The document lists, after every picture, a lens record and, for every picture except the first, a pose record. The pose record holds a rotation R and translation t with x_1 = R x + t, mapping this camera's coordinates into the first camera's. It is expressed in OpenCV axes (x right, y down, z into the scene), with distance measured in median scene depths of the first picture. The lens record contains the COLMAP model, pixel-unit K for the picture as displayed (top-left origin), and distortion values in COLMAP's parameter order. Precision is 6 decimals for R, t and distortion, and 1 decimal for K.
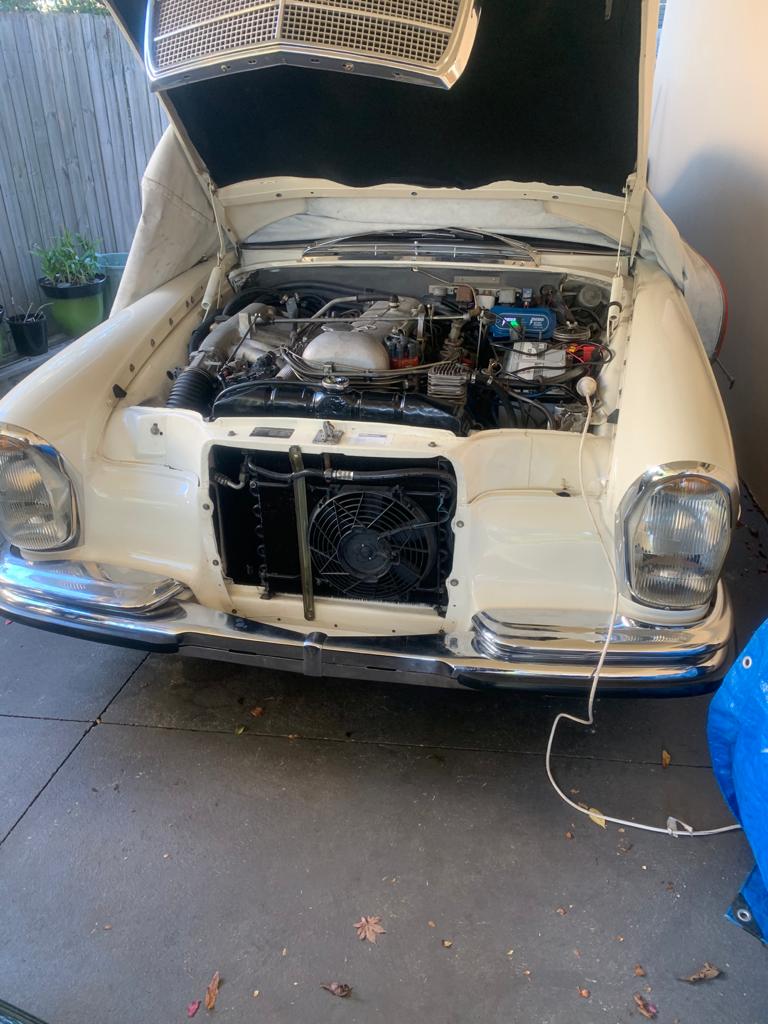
lens RADIAL K [[781.7, 0, 383.4], [0, 781.7, 486.9], [0, 0, 1]] dist [0.029395, -0.042611]
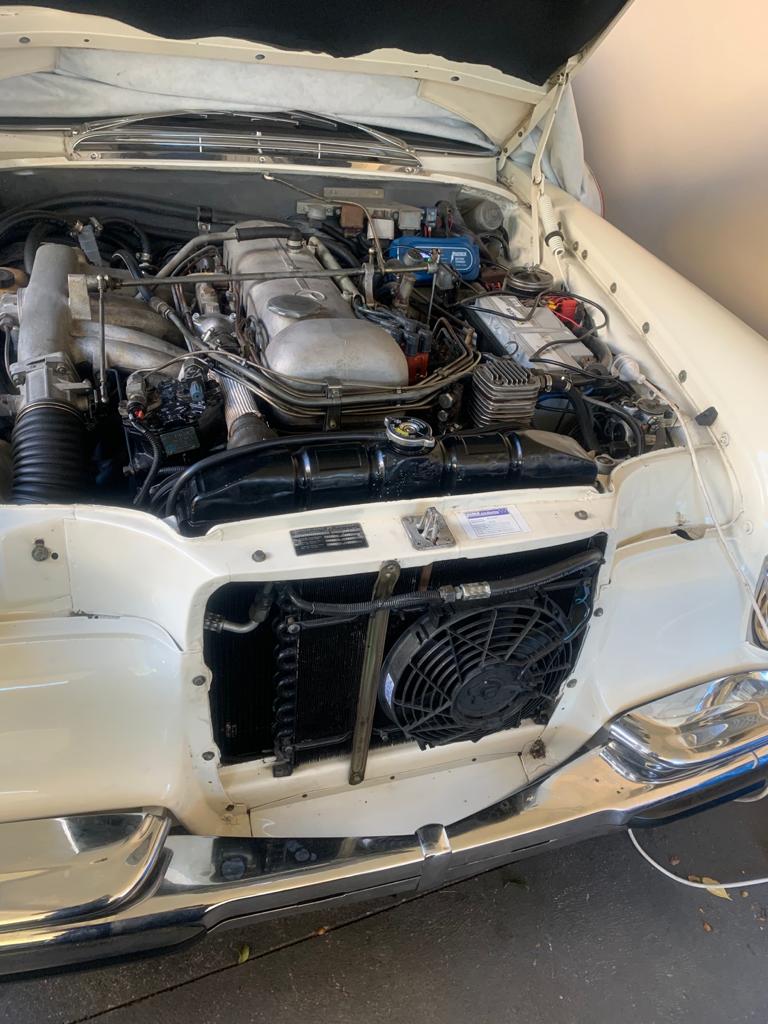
lens RADIAL K [[781.7, 0, 383.4], [0, 781.7, 486.9], [0, 0, 1]] dist [0.029395, -0.042611]
pose [[0.863045, -0.183752, 0.470519, -0.254836], [0.098964, 0.974945, 0.199221, -0.148972], [-0.495337, -0.125372, 0.859606, 0.351234]]
